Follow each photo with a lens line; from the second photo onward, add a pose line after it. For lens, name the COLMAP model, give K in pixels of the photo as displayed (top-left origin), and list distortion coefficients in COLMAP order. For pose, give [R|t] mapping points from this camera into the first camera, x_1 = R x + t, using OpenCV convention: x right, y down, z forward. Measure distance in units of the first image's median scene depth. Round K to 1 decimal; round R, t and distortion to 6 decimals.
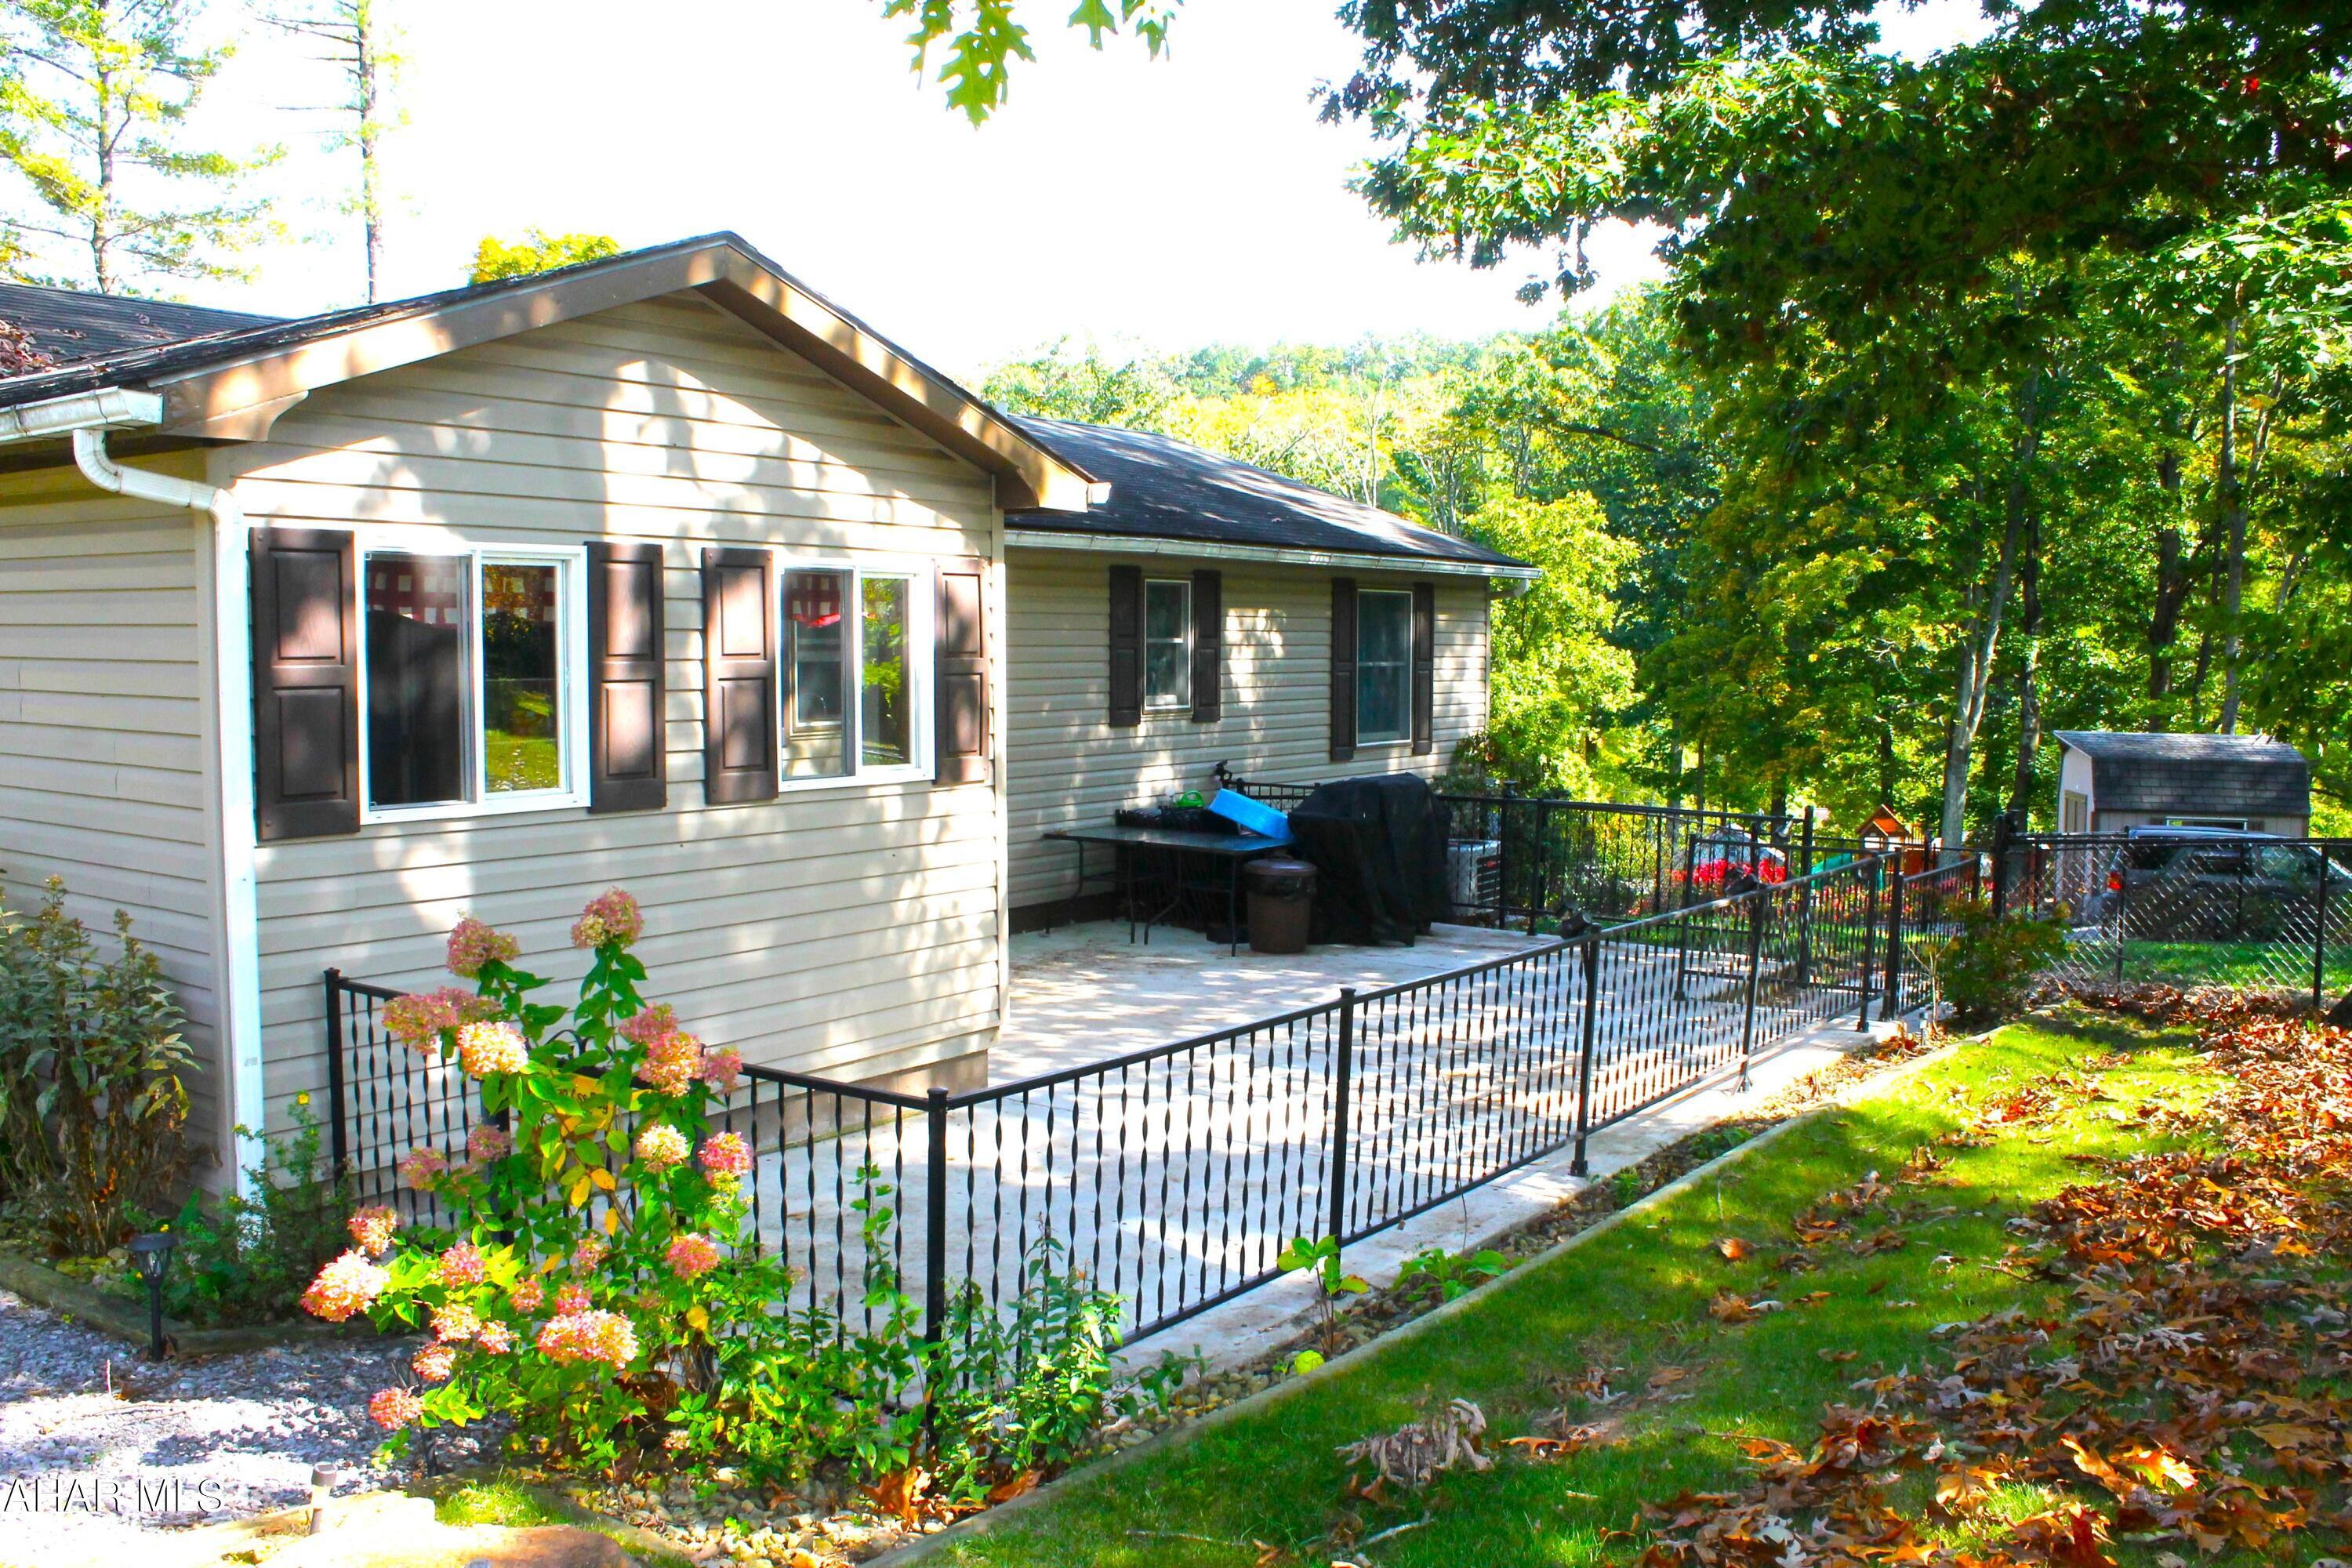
lens RADIAL K [[2015.5, 0, 1176.0], [0, 2015.5, 784.0], [0, 0, 1]] dist [-0.136274, 0.133212]
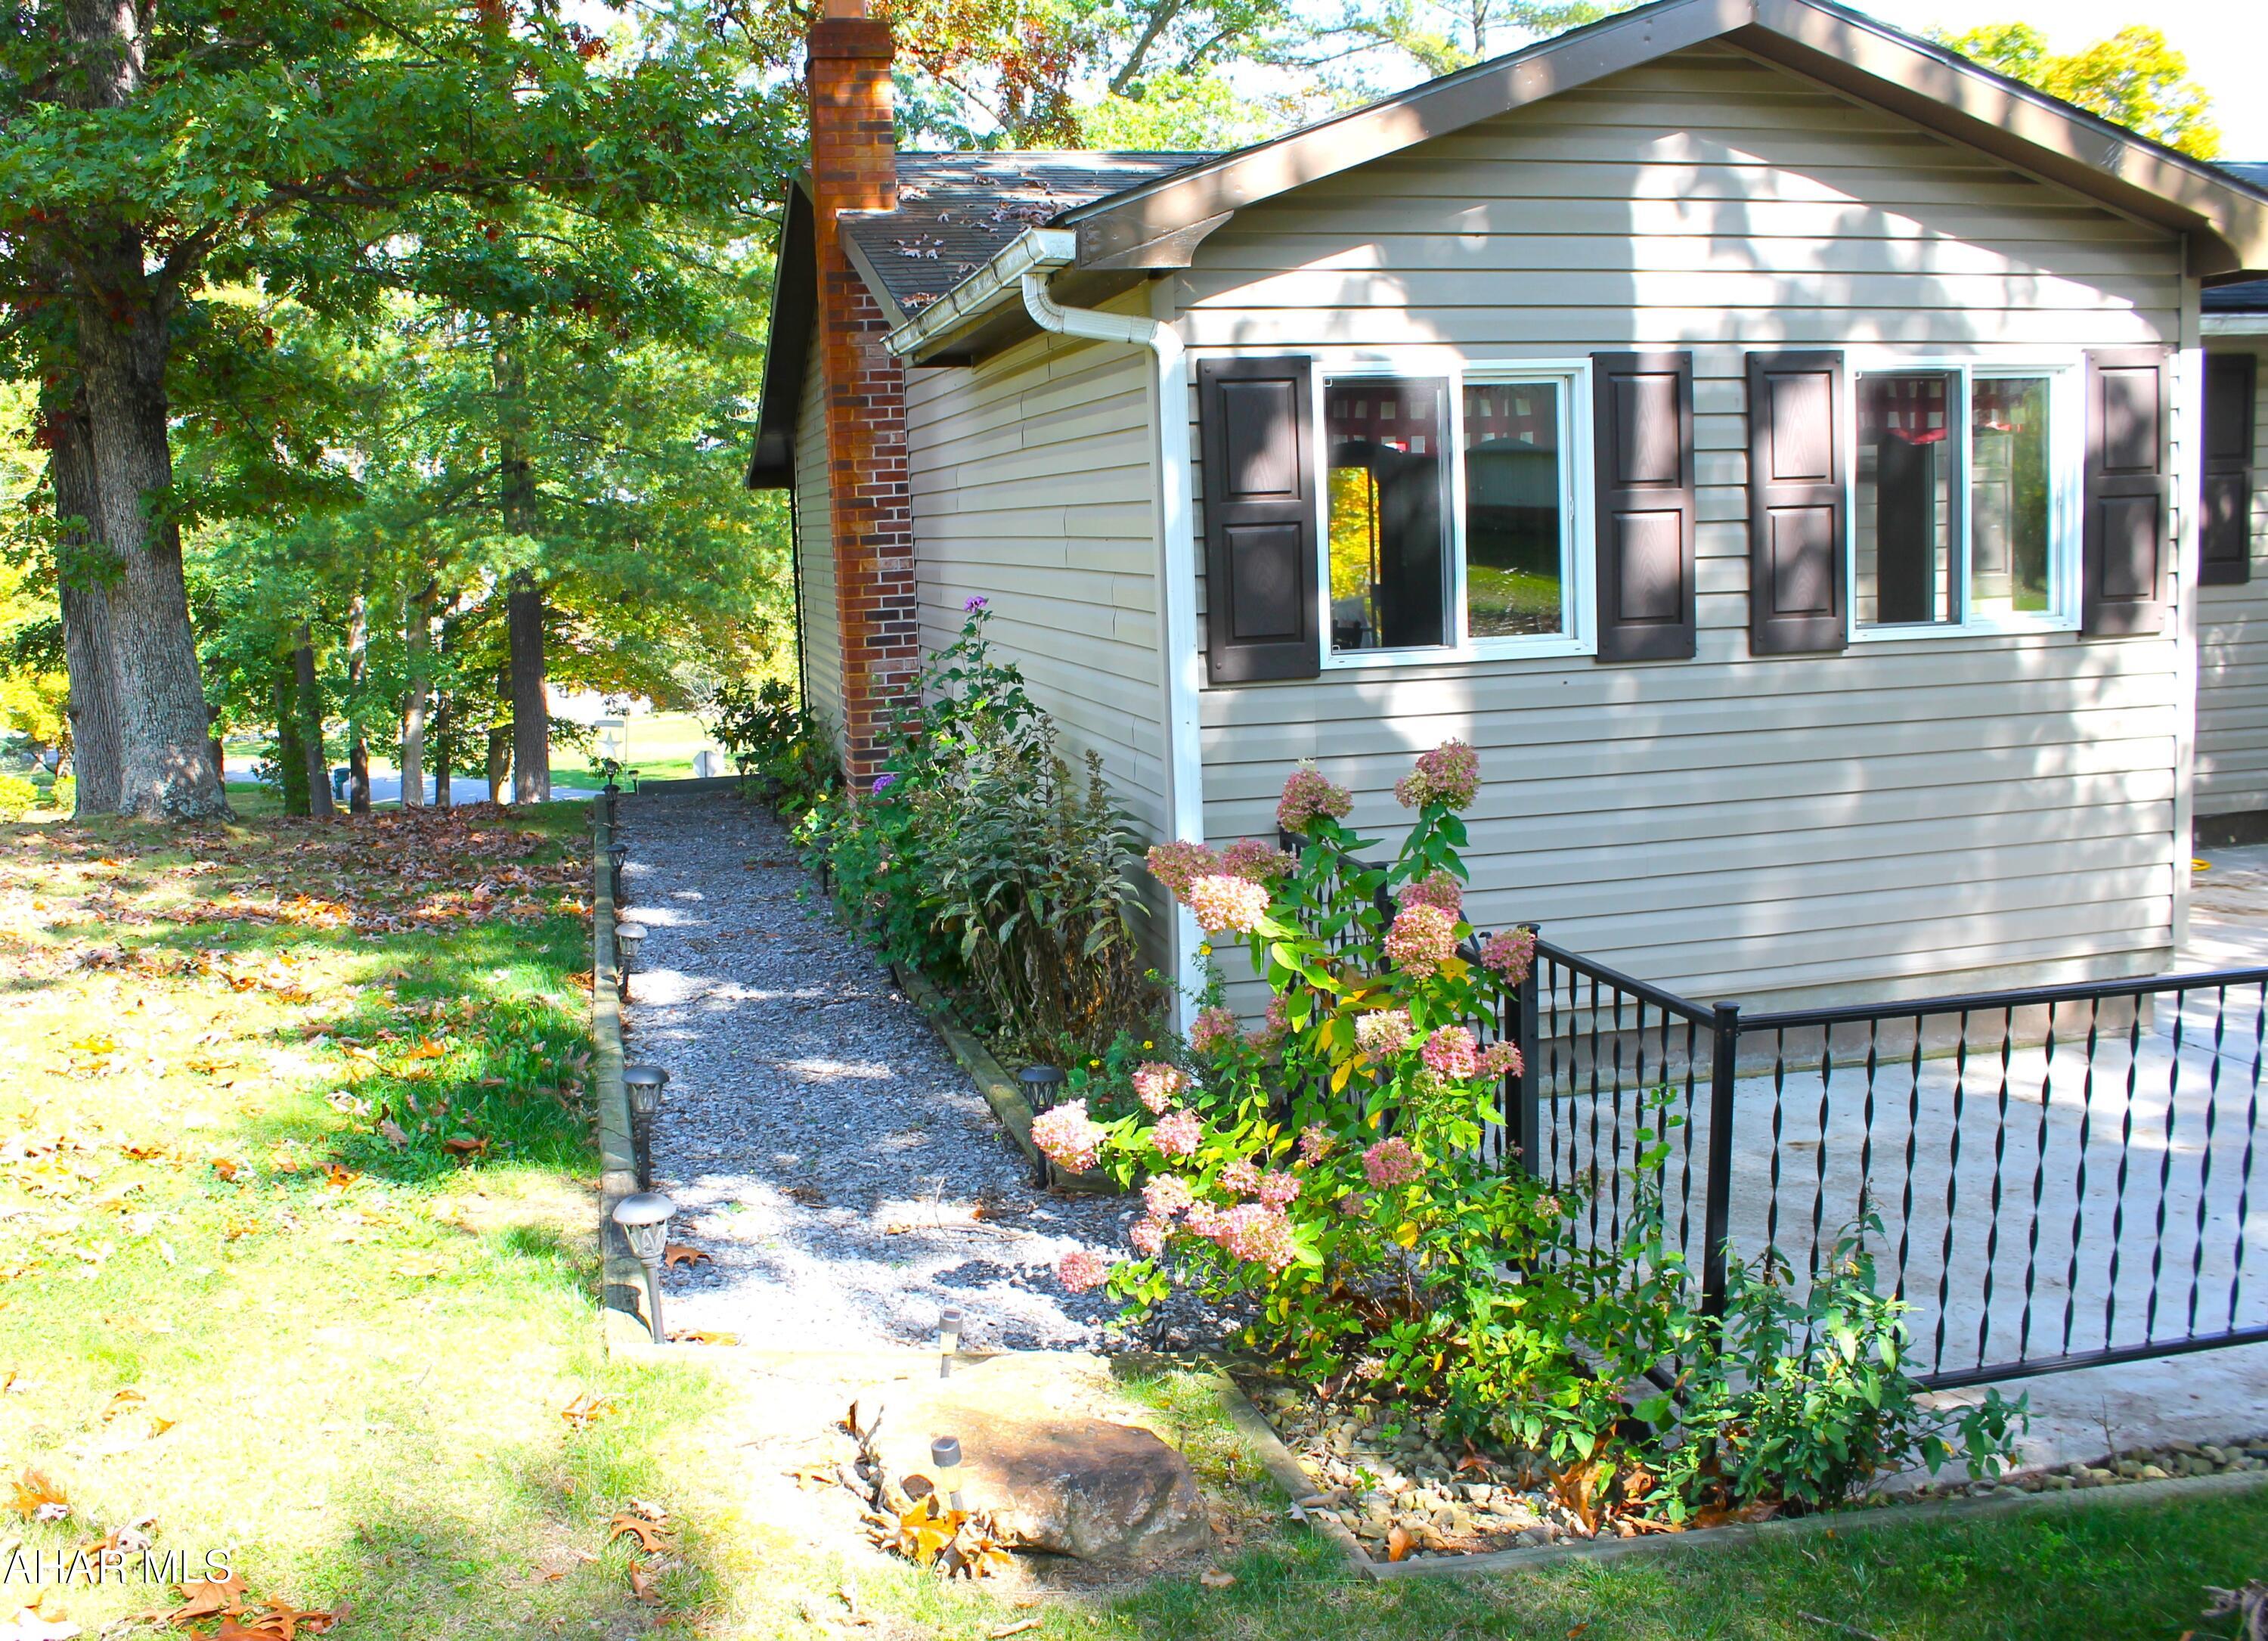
lens RADIAL K [[2151.4, 0, 1166.3], [0, 2151.4, 811.4], [0, 0, 1]] dist [-0.069435, 0.010903]
pose [[0.763478, 0.058296, -0.643197, 0.162429], [-0.008001, 0.996695, 0.080838, 0.004916], [0.645784, -0.056572, 0.761421, 0.133377]]
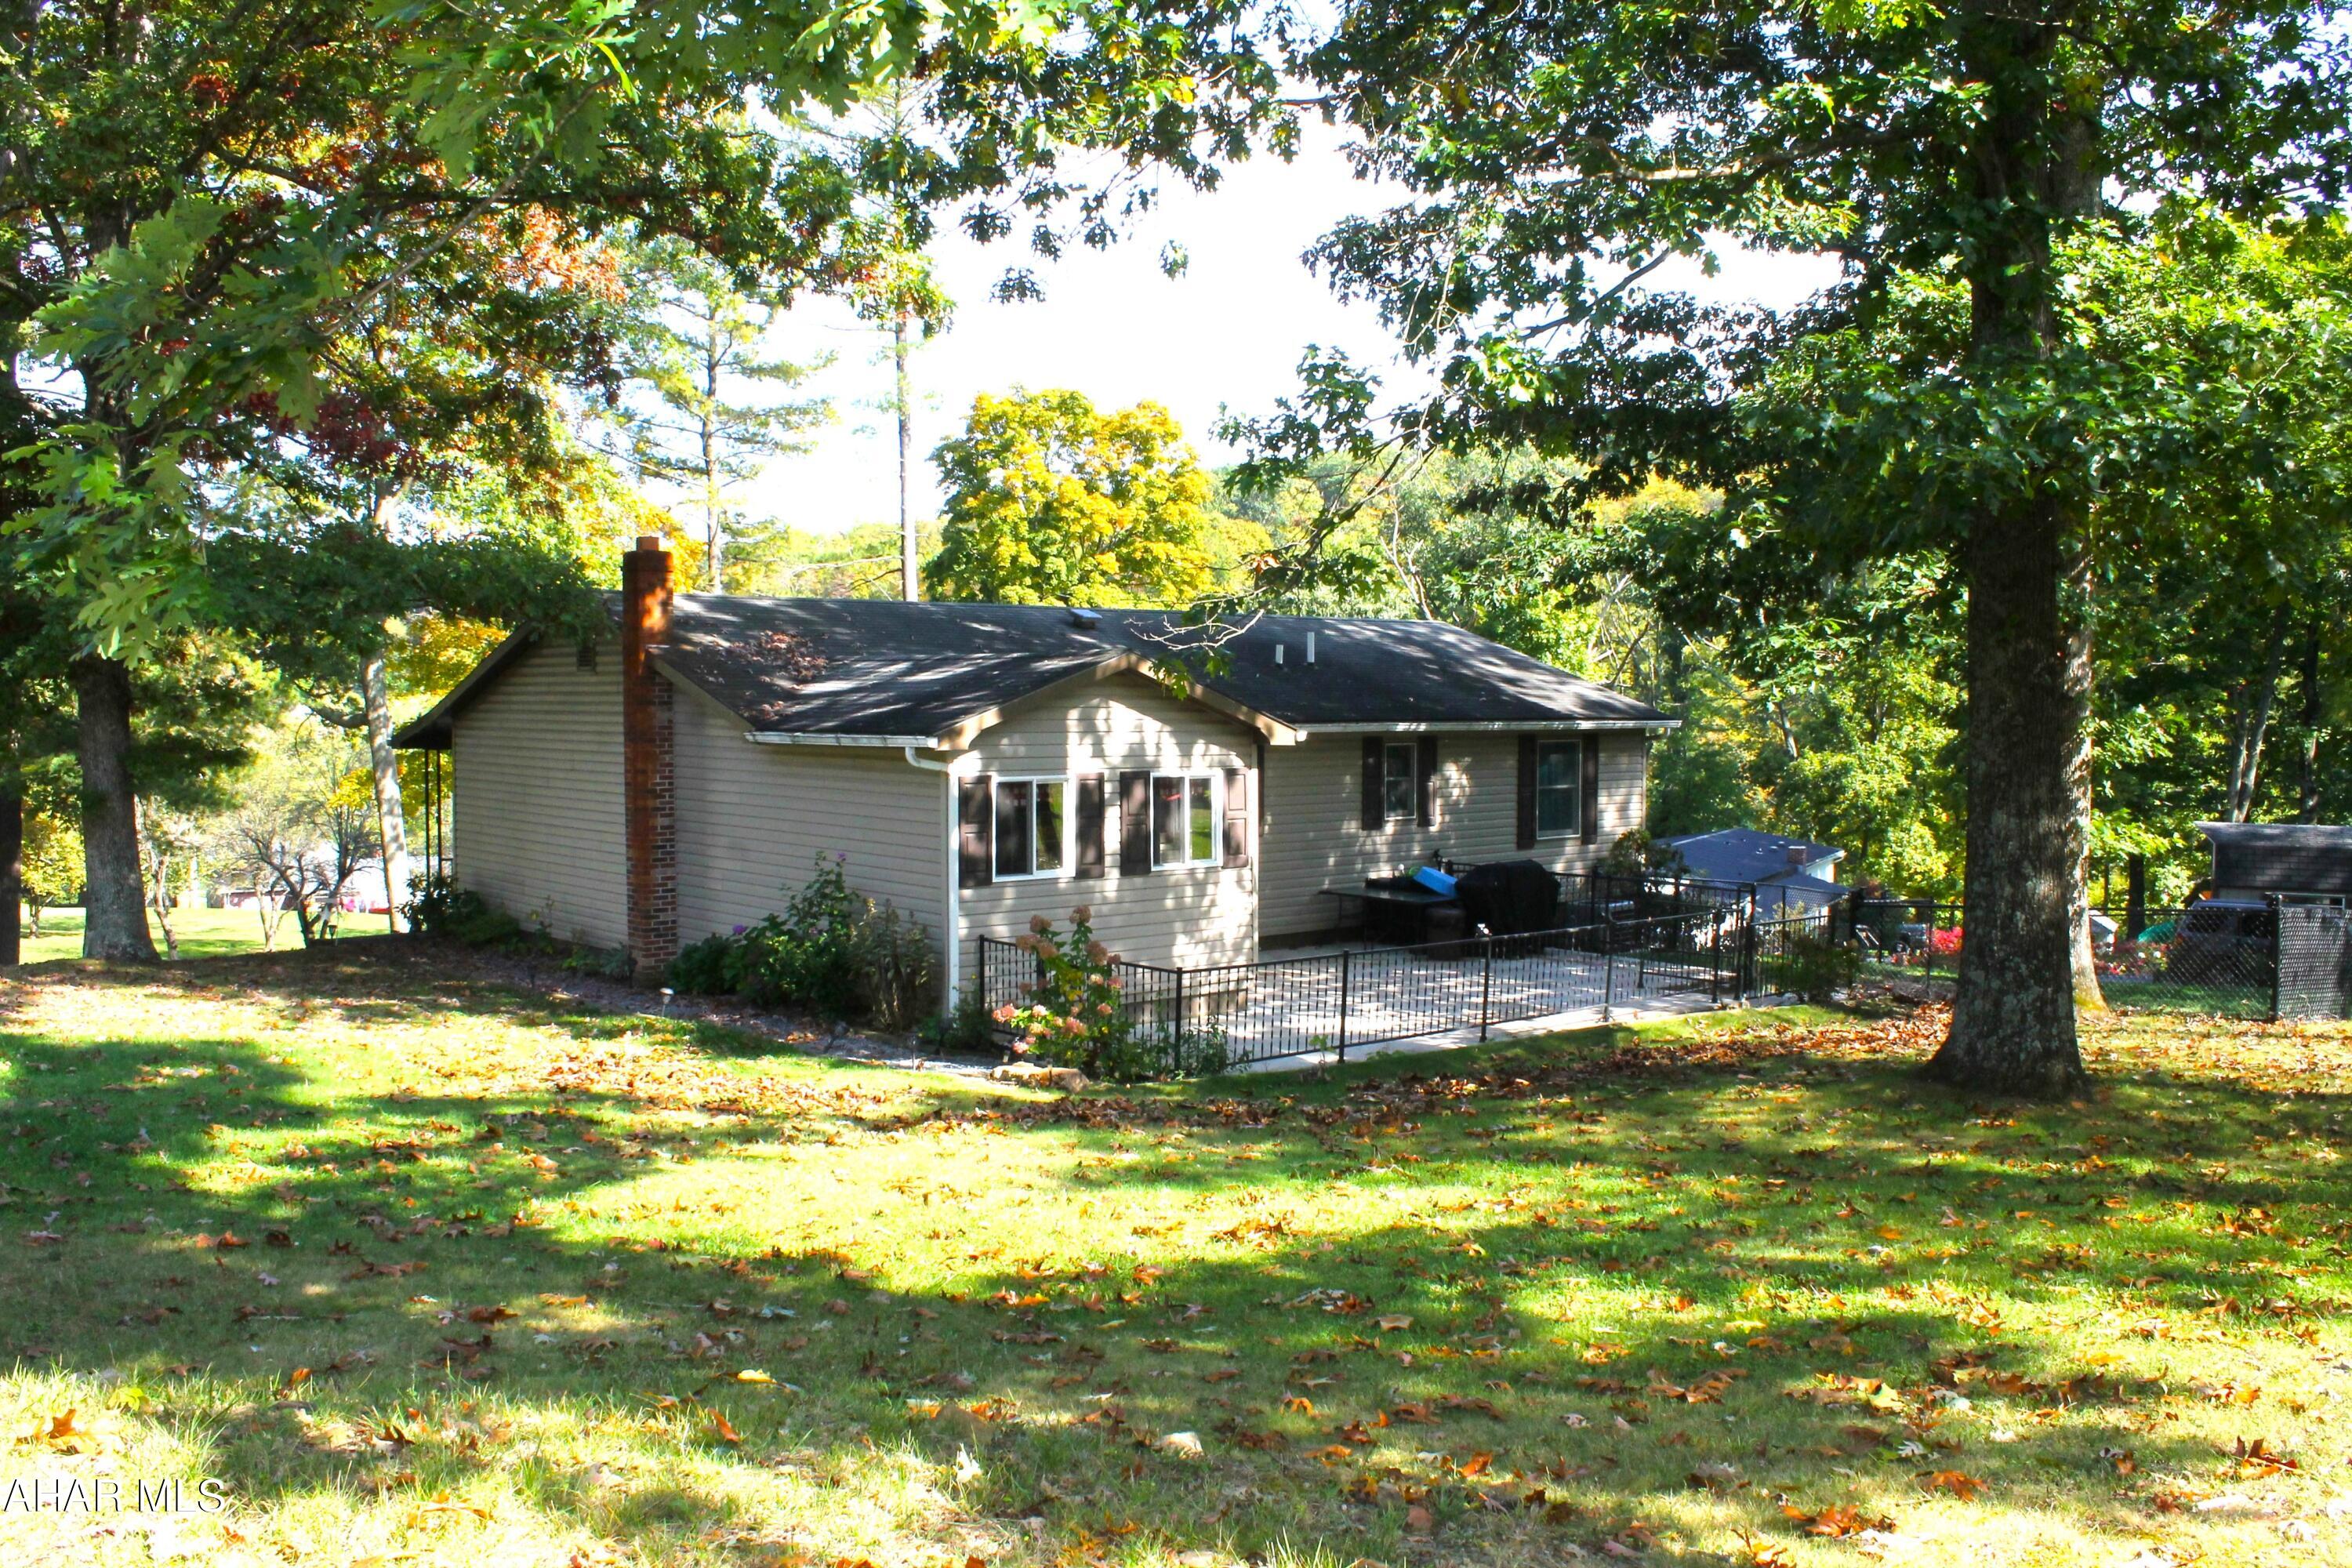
lens RADIAL K [[2015.5, 0, 1176.0], [0, 2015.5, 784.0], [0, 0, 1]] dist [-0.136274, 0.133212]
pose [[0.974575, 0.008692, -0.223893, 0.376225], [-0.014911, 0.999548, -0.026099, -0.037615], [0.223565, 0.028774, 0.974264, -1.362080]]
